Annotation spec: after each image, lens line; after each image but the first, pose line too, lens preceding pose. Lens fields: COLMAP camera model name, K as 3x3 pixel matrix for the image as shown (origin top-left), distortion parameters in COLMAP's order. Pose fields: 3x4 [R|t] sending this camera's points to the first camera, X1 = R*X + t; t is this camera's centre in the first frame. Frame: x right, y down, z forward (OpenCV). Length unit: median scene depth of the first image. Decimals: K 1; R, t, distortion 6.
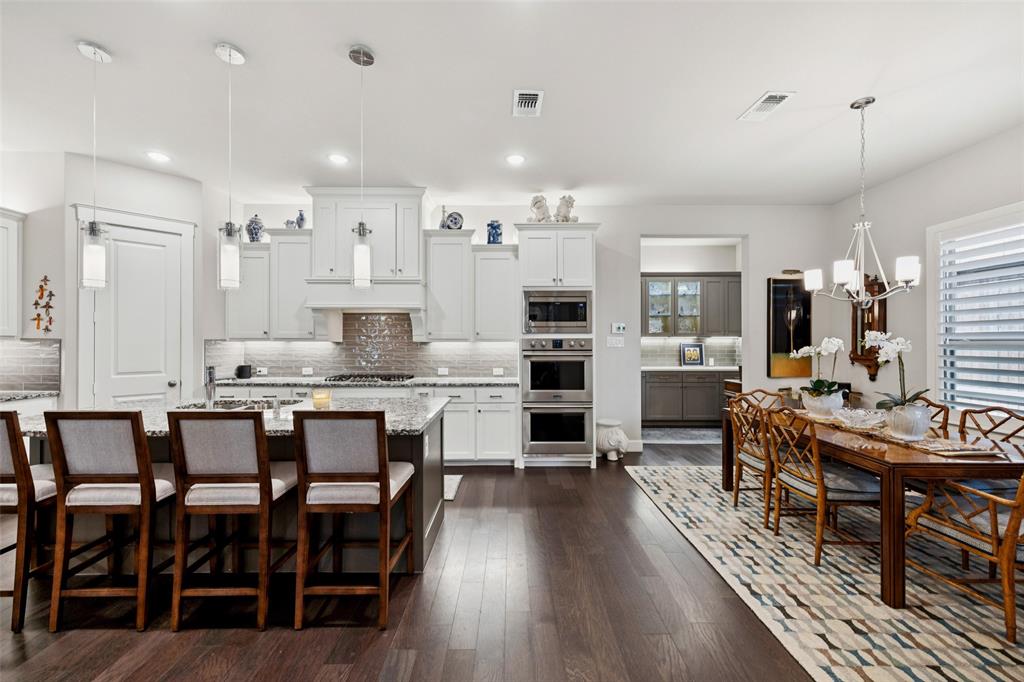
lens RADIAL K [[399.4, 0, 513.0], [0, 399.4, 342.2], [0, 0, 1]] dist [0.004226, -0.000134]
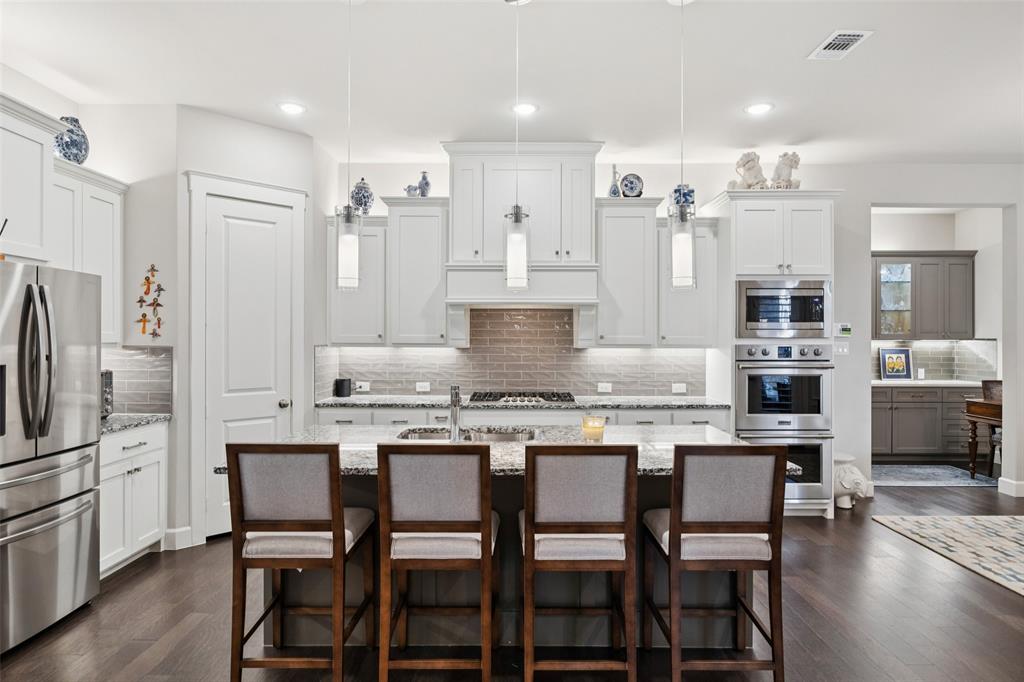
lens RADIAL K [[572.0, 0, 512.6], [0, 572.0, 341.7], [0, 0, 1]] dist [-0.014047, 0.001306]
pose [[0.999887, 0.001540, -0.014979, -0.371861], [-0.001492, 0.999994, 0.003212, -0.017485], [0.014984, -0.003189, 0.999883, -0.069208]]
